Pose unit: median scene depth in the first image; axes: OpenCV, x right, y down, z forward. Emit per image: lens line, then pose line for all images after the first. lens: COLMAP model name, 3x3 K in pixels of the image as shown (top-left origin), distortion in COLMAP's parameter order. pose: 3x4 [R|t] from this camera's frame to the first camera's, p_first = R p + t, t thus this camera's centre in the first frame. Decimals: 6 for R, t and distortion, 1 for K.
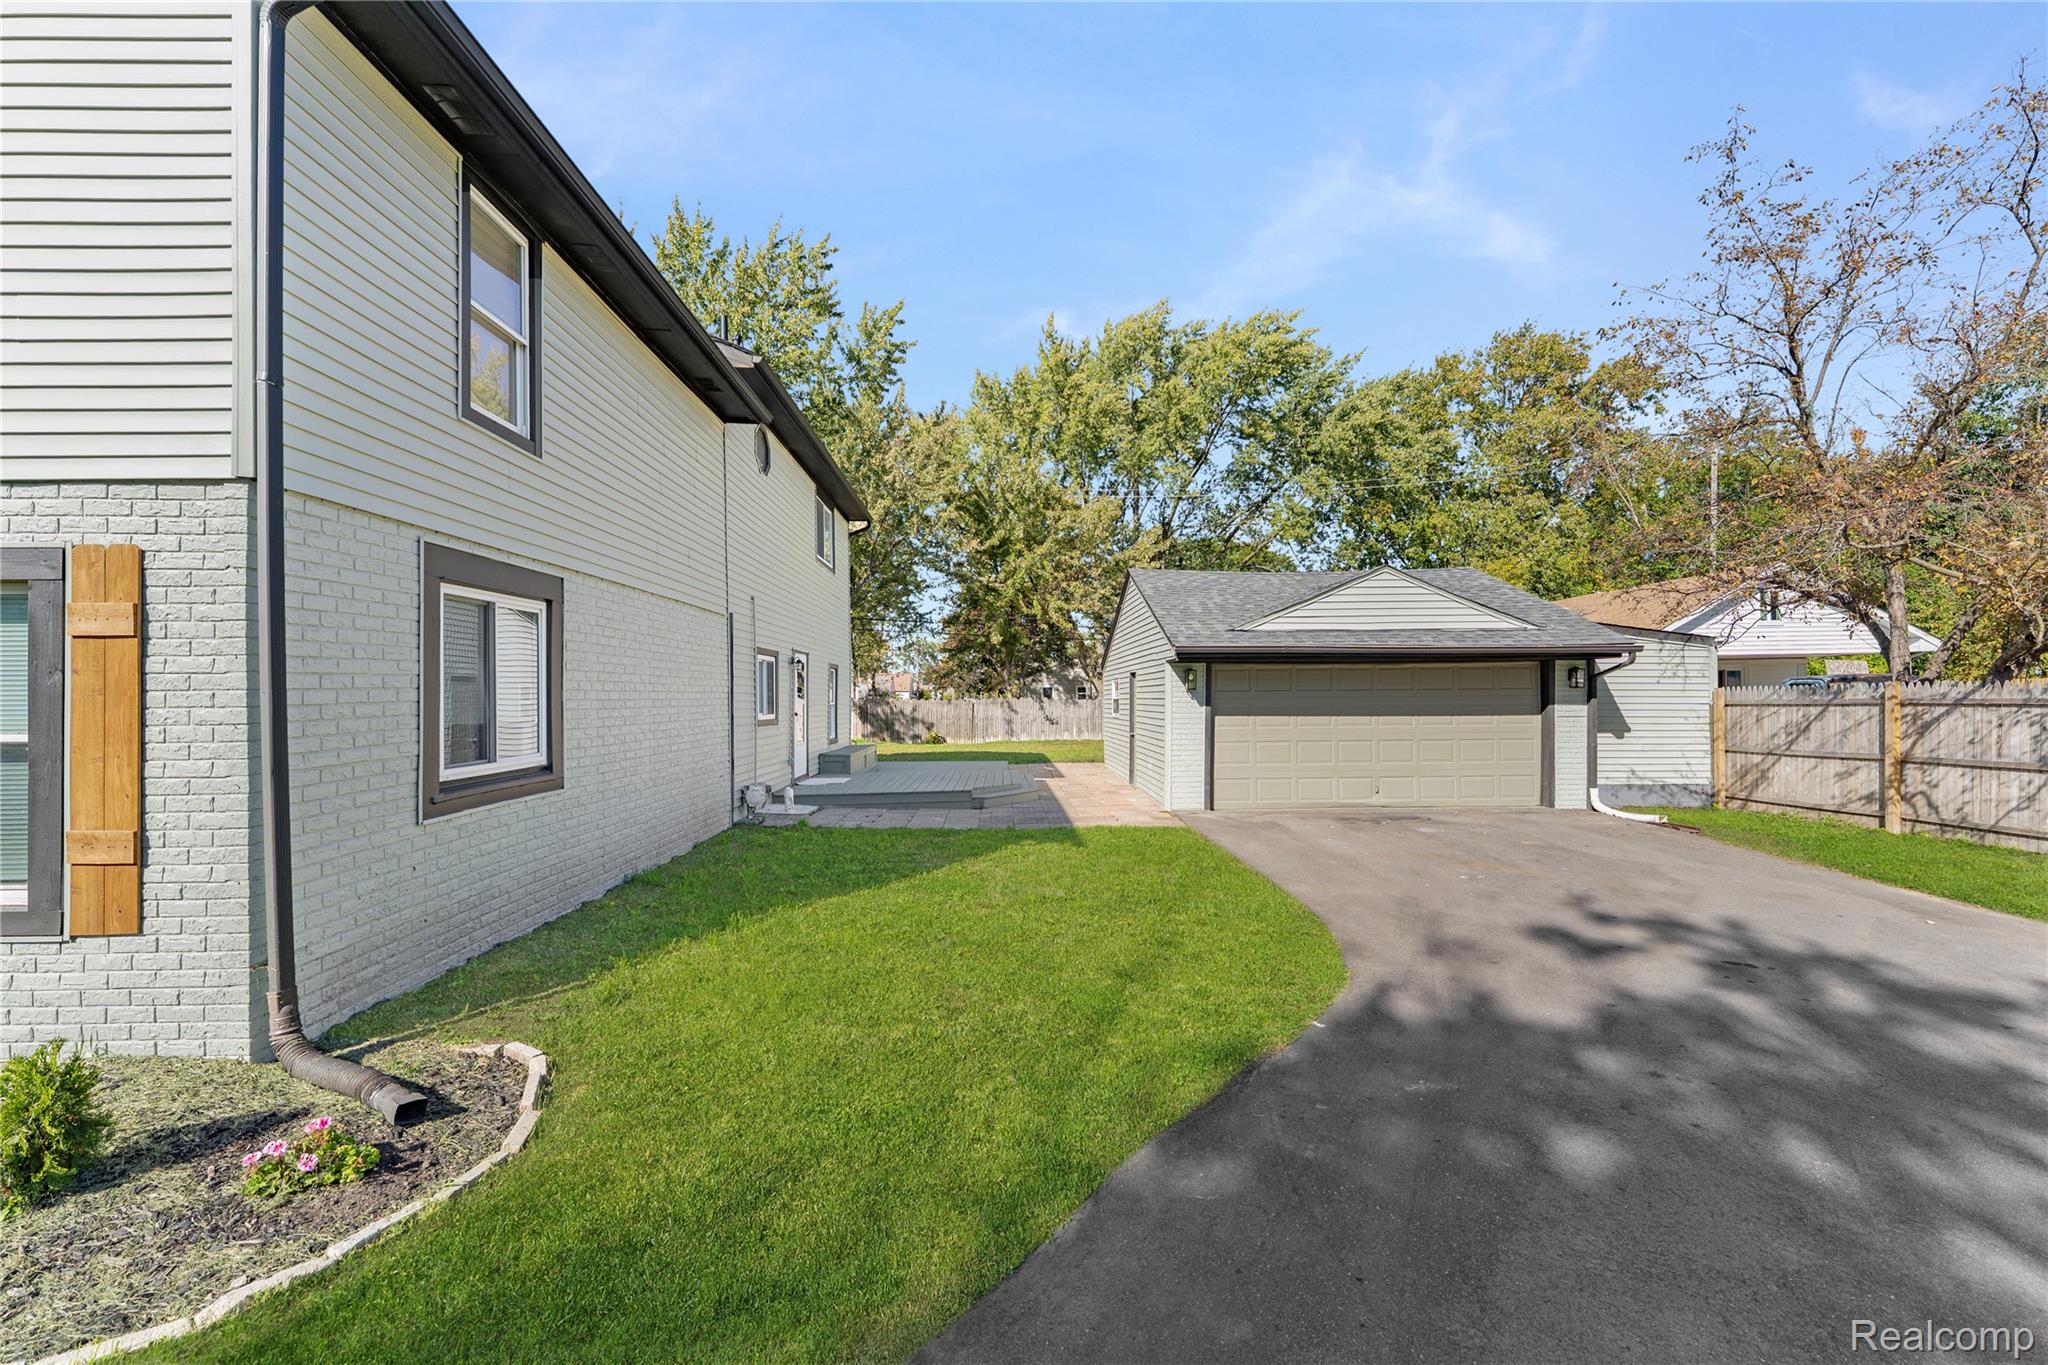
lens RADIAL K [[863.3, 0, 1017.8], [0, 863.3, 691.5], [0, 0, 1]] dist [-0.003807, -0.000338]
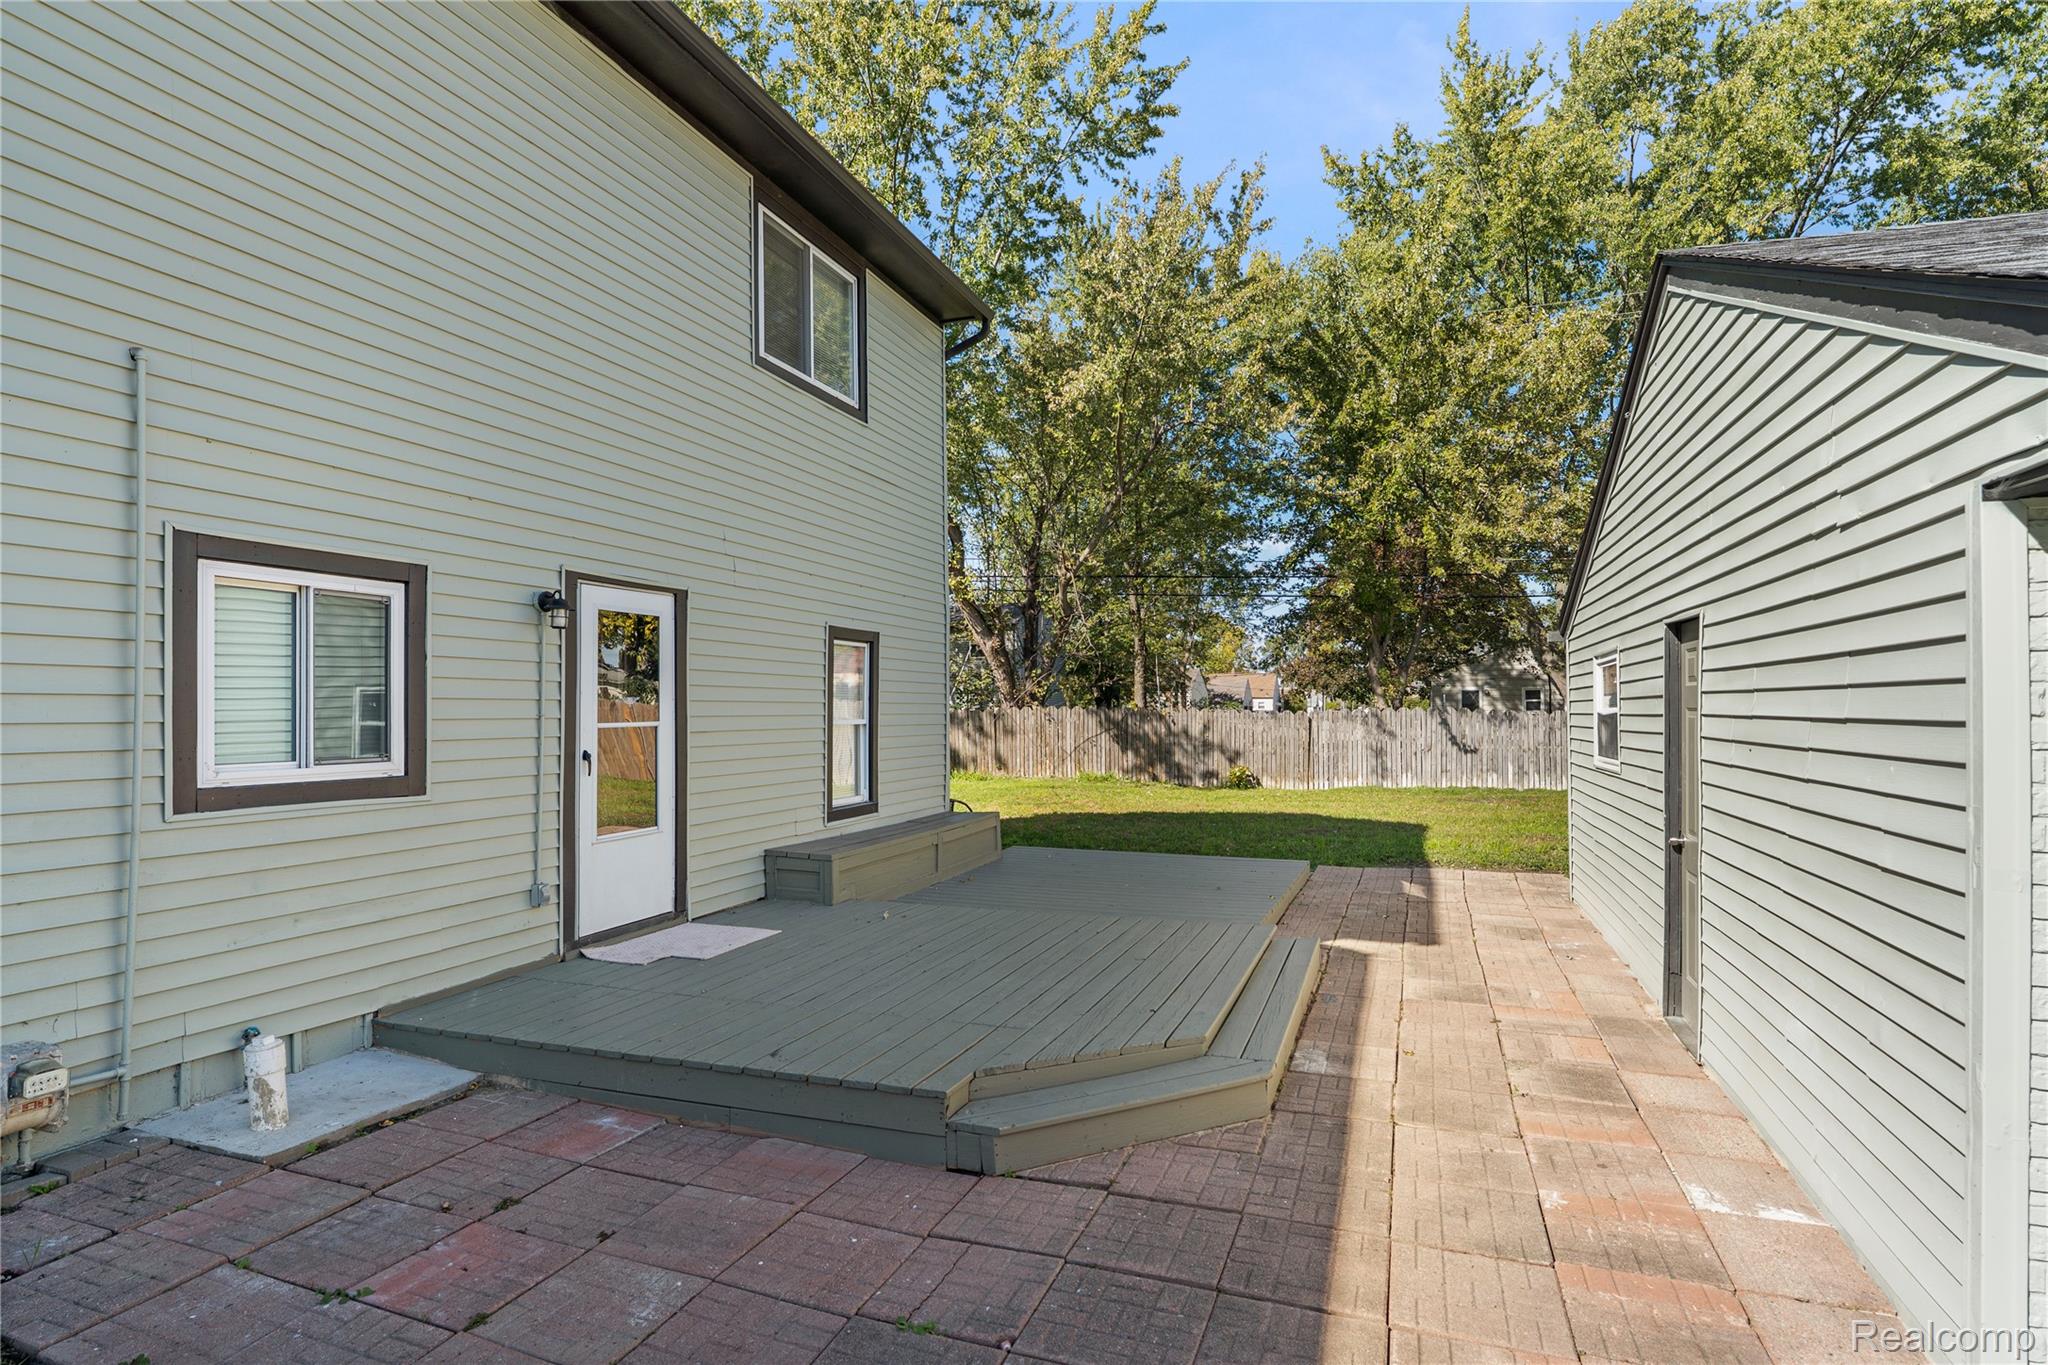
lens RADIAL K [[1053.7, 0, 1032.9], [0, 1053.7, 689.9], [0, 0, 1]] dist [0.006257, 0.000951]
pose [[0.930209, -0.004429, -0.367004, 0.031765], [0.001577, 0.999966, -0.008070, 0.000966], [0.367027, 0.006928, 0.930184, 0.299987]]
